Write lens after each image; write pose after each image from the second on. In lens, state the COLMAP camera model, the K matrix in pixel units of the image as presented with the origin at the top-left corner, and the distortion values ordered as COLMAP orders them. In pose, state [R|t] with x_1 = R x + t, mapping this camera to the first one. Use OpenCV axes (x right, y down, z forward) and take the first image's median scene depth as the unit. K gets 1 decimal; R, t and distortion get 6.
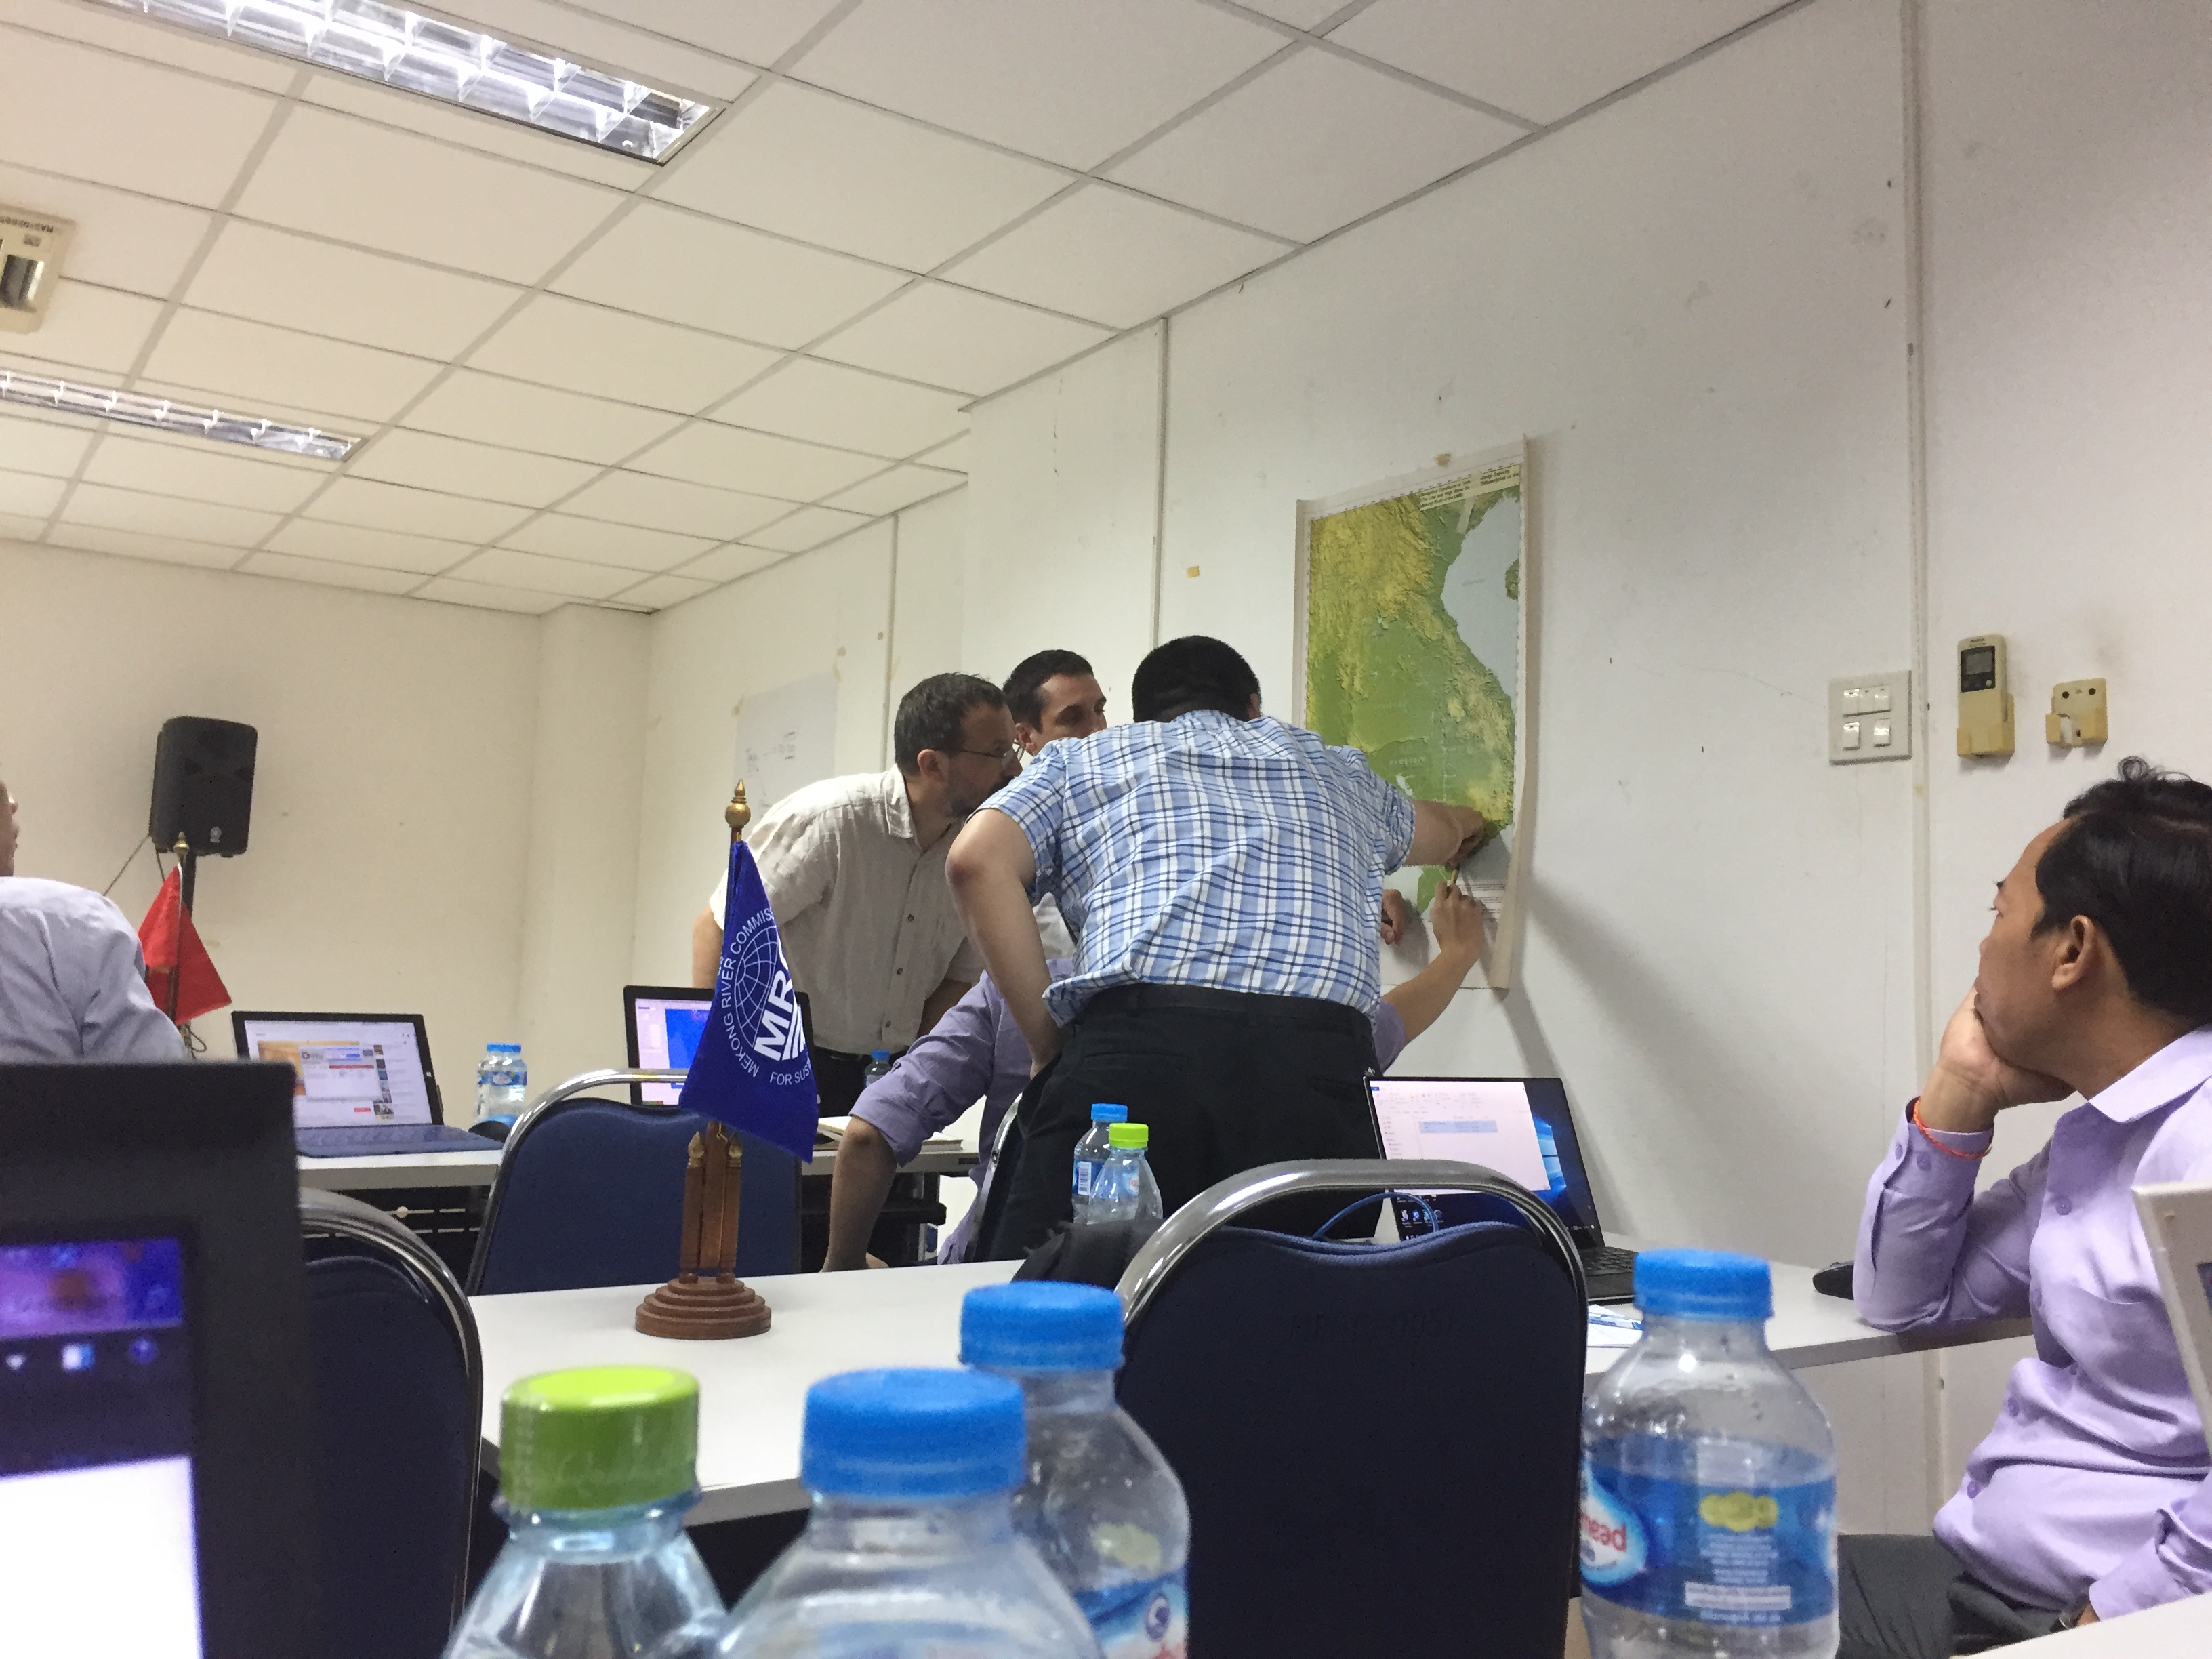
lens RADIAL K [[1899.9, 0, 1115.3], [0, 1899.9, 815.8], [0, 0, 1]] dist [0.096763, -0.141381]
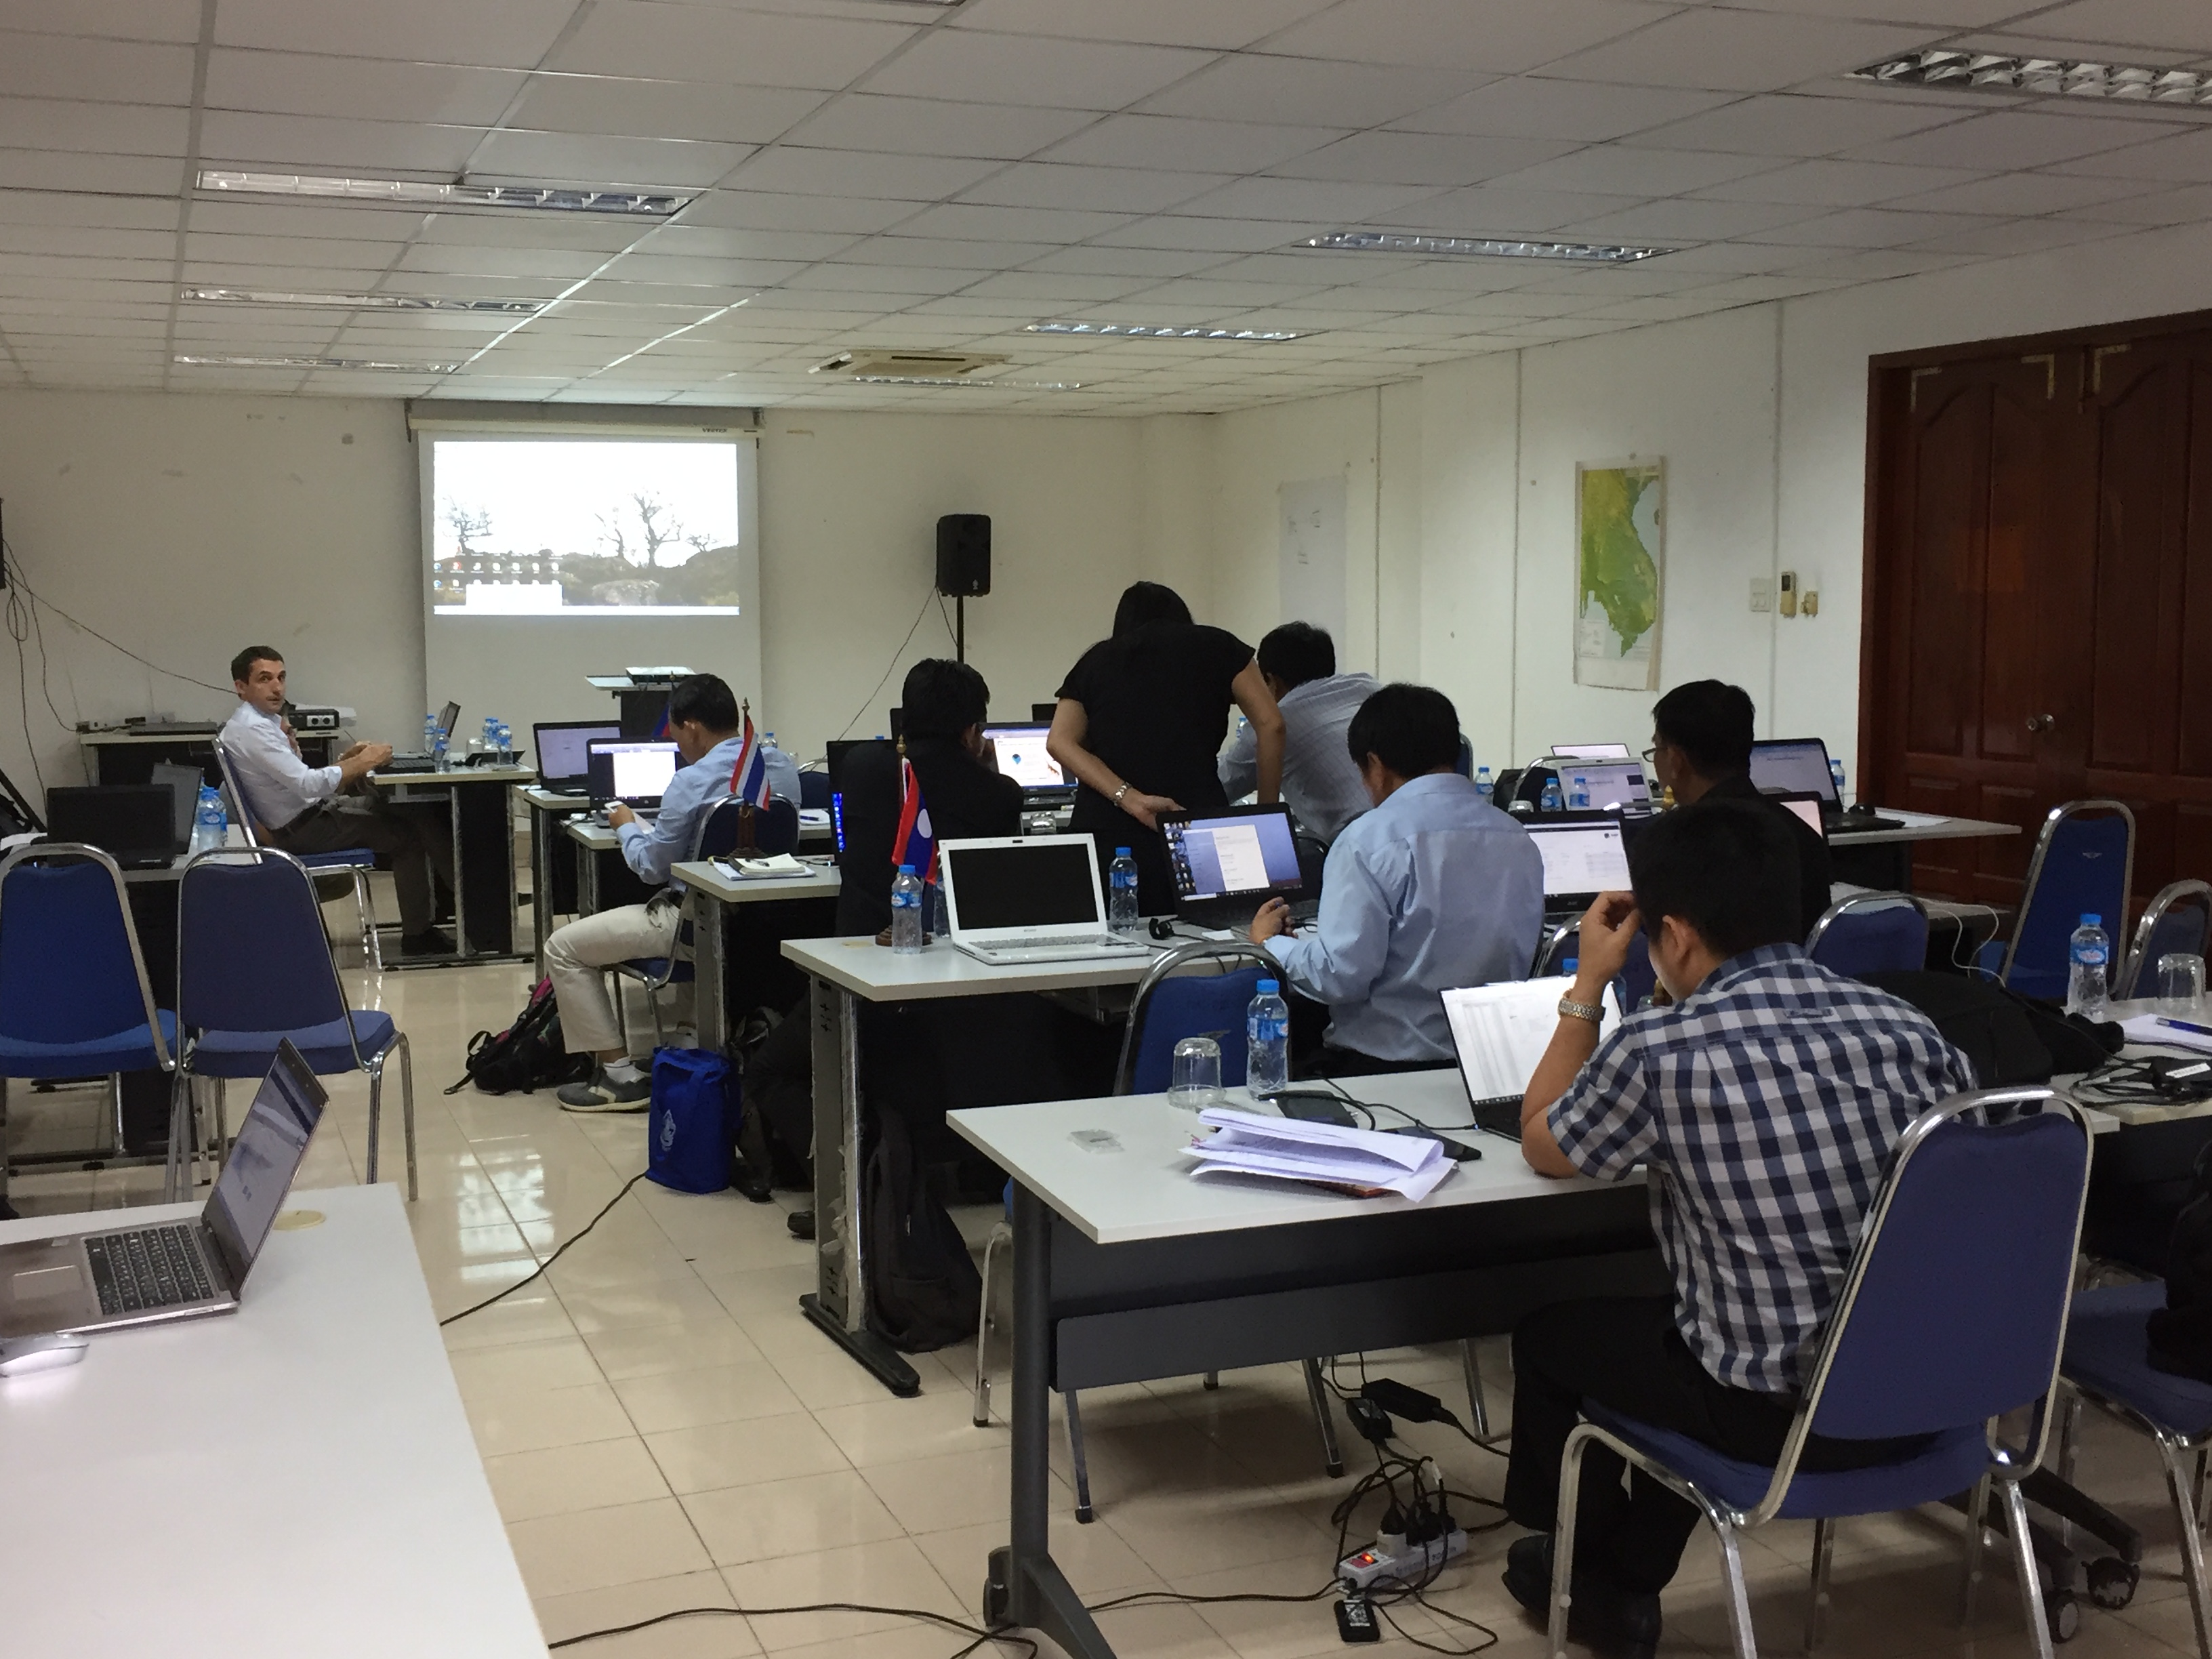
lens RADIAL K [[2304.1, 0, 1084.6], [0, 2304.1, 900.7], [0, 0, 1]] dist [0.034858, 0.000000]
pose [[0.973903, -0.004781, -0.226913, 0.144901], [0.055785, 0.974151, 0.218901, -0.285372], [0.220001, -0.225847, 0.948996, -1.723949]]
